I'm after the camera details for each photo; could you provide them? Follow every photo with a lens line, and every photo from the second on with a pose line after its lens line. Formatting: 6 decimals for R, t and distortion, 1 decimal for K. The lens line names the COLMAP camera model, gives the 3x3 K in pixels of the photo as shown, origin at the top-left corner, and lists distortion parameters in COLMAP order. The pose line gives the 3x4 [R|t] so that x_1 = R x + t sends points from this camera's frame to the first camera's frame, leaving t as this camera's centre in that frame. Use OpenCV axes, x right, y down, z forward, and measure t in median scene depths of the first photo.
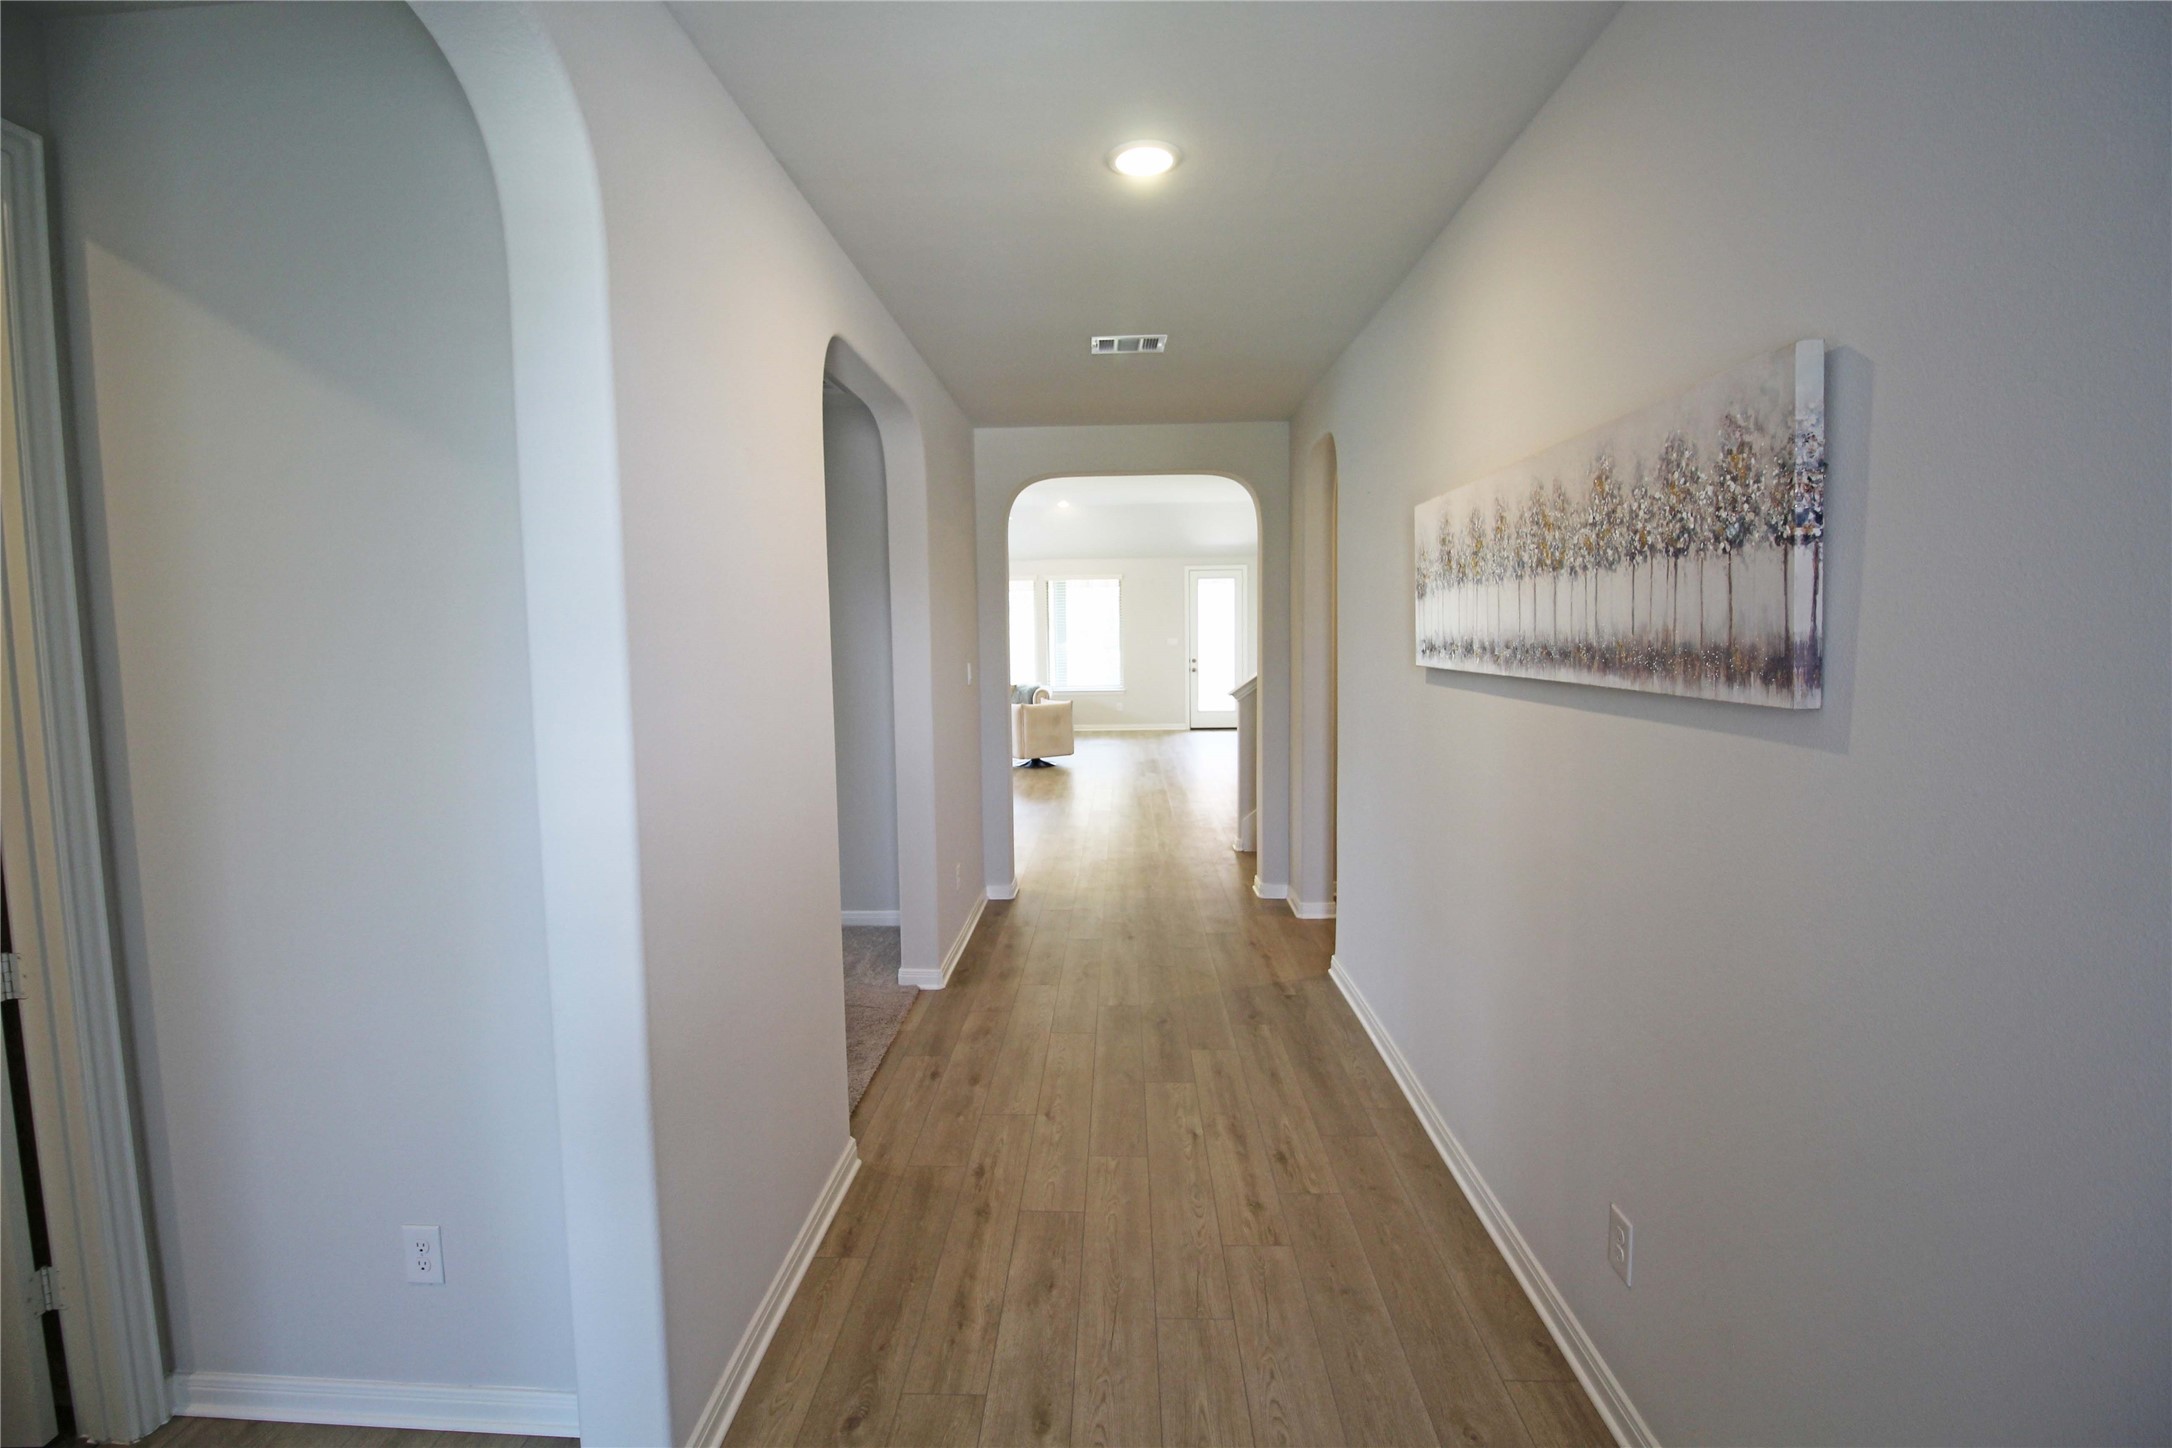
lens RADIAL K [[997.0, 0, 1082.4], [0, 997.0, 720.4], [0, 0, 1]] dist [-0.007886, -0.004988]
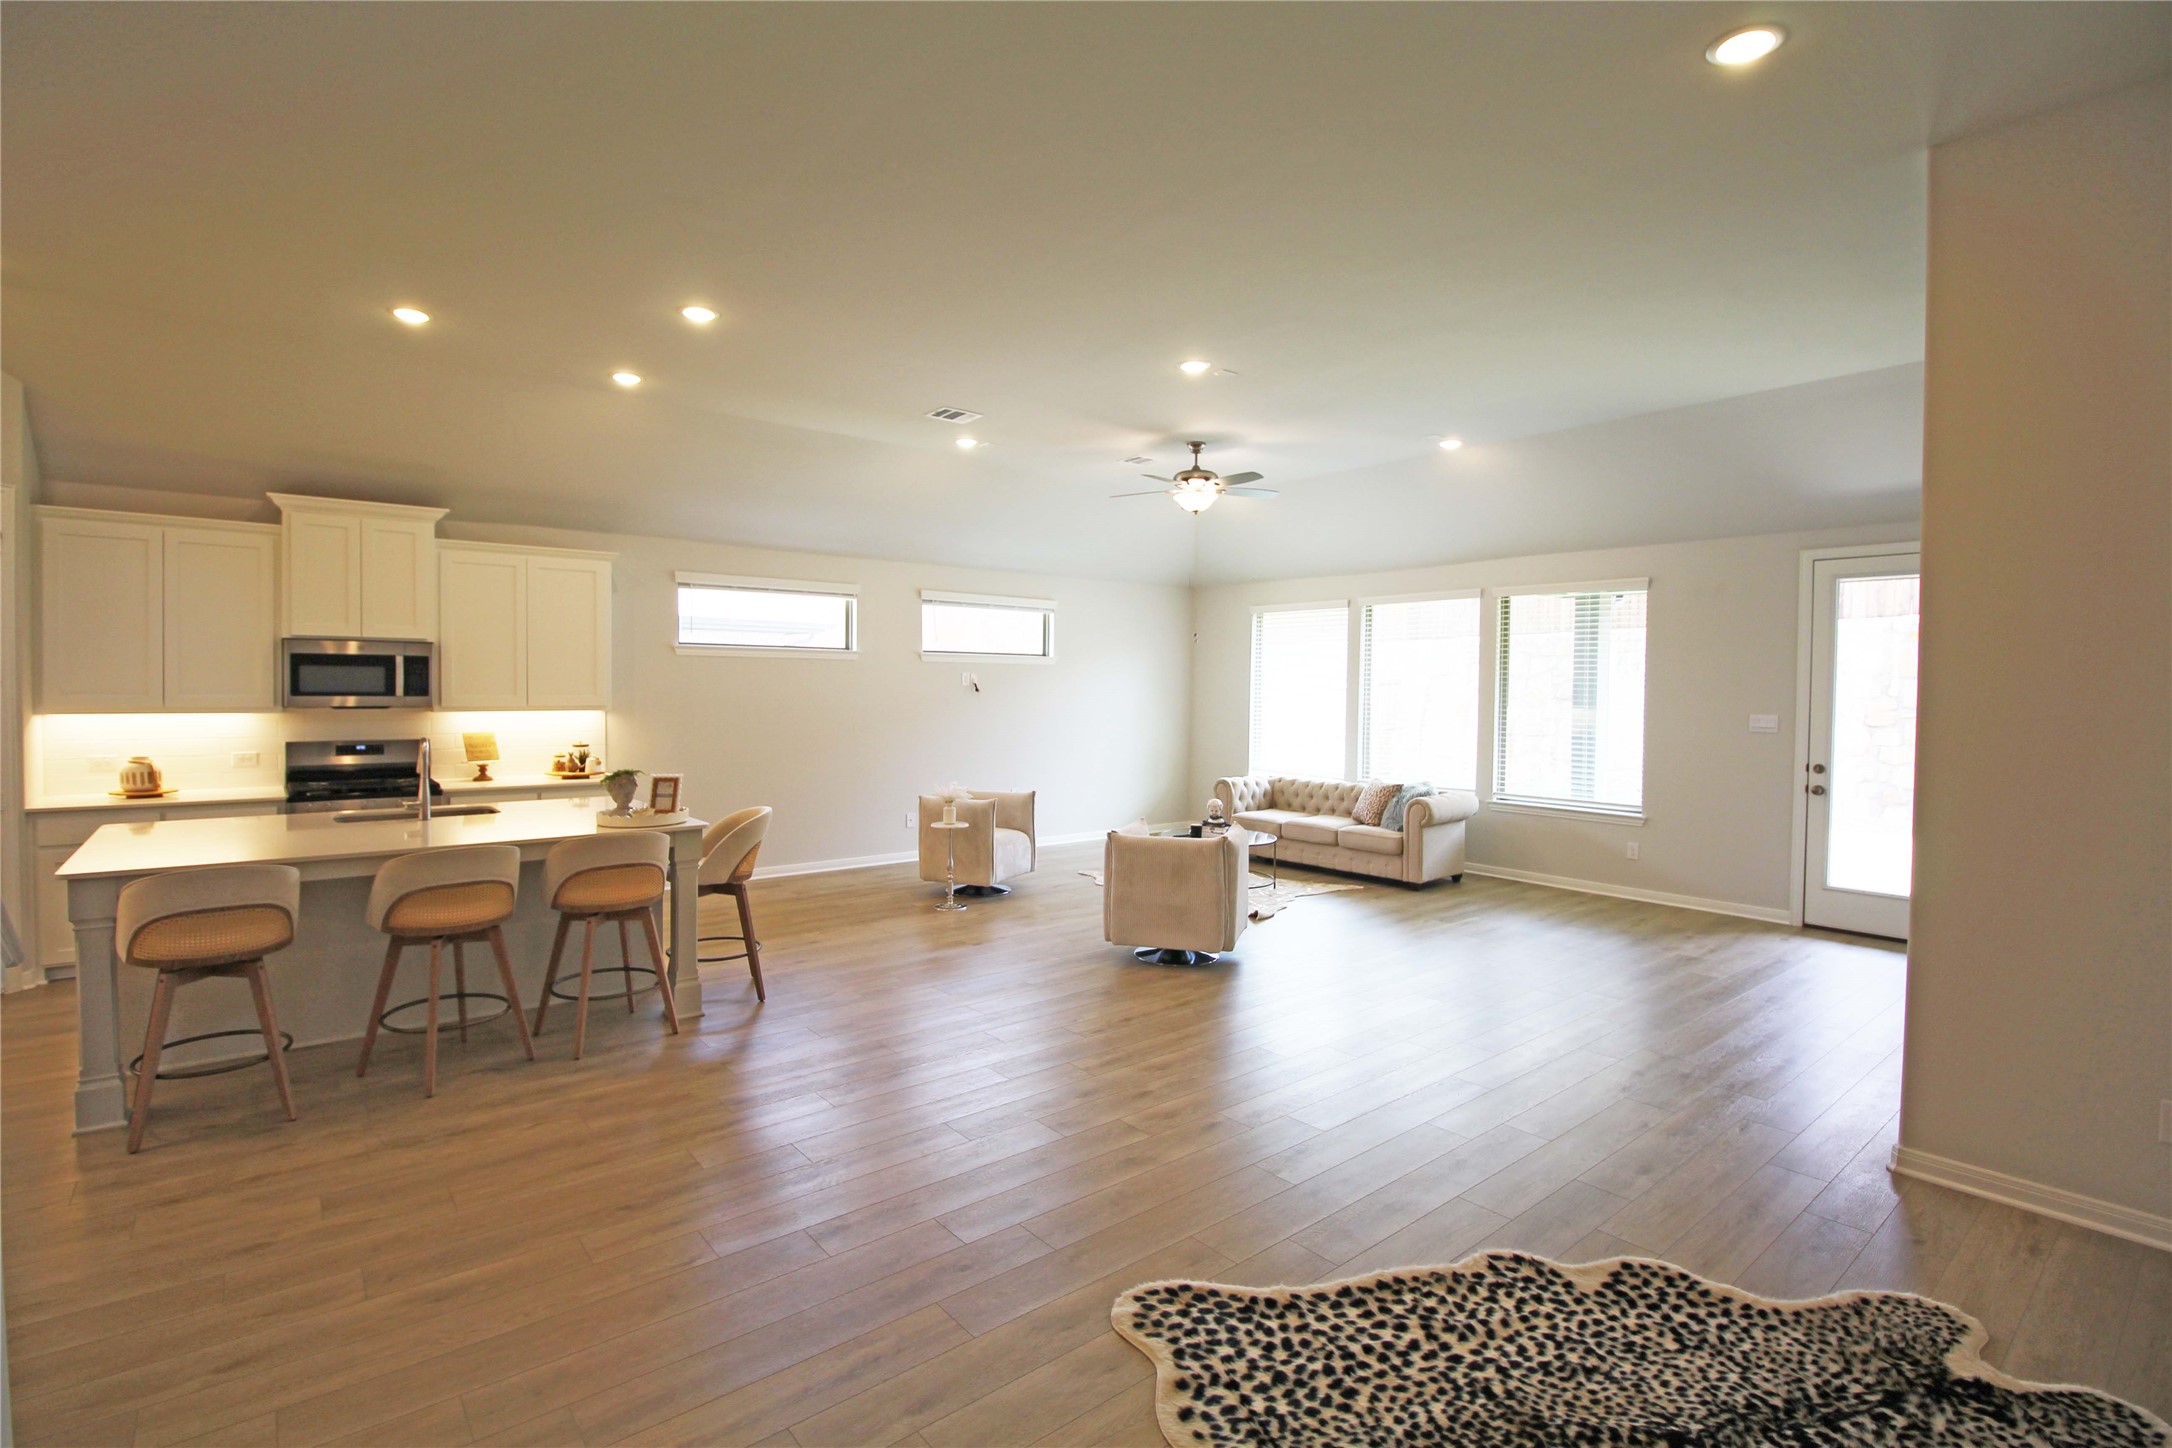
lens RADIAL K [[997.0, 0, 1074.2], [0, 997.0, 713.7], [0, 0, 1]] dist [-0.007886, -0.004988]
pose [[0.673748, 0.044102, -0.737644, 0.211961], [-0.088447, 0.995854, -0.021246, -0.046483], [0.733649, 0.079557, 0.674855, 0.479824]]
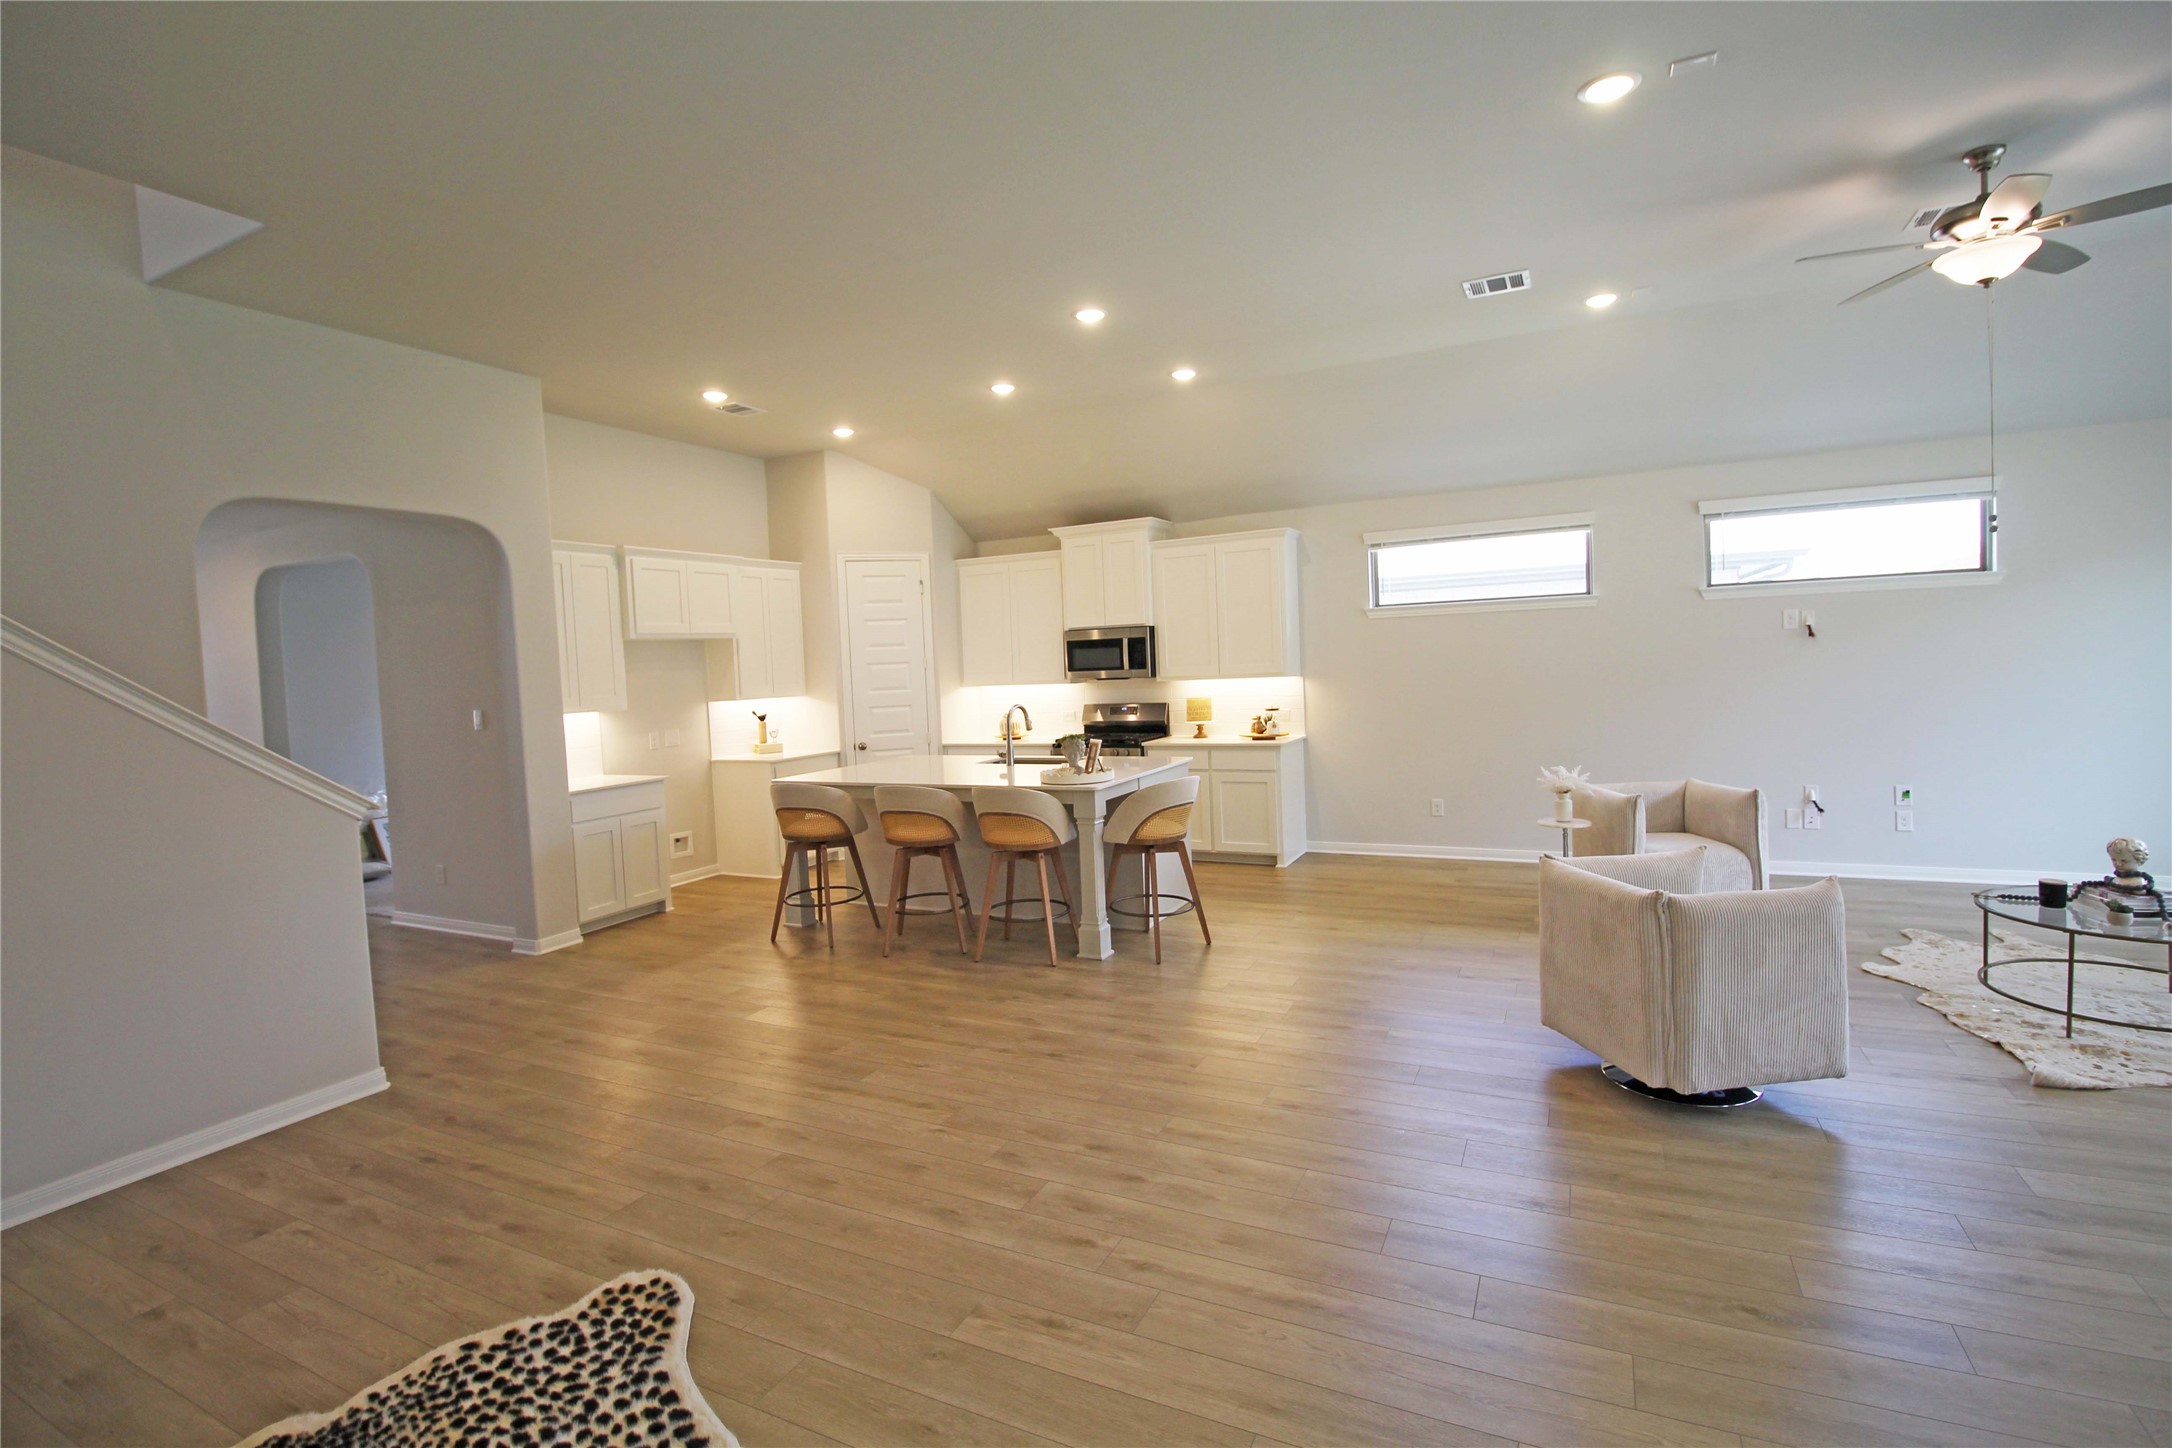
lens RADIAL K [[997.0, 0, 1082.4], [0, 997.0, 721.6], [0, 0, 1]] dist [-0.007886, -0.004988]
pose [[-0.396115, 0.091569, -0.913624, 0.217217], [-0.033871, 0.992880, 0.114198, -0.068665], [0.917576, 0.076180, -0.390193, 0.723011]]
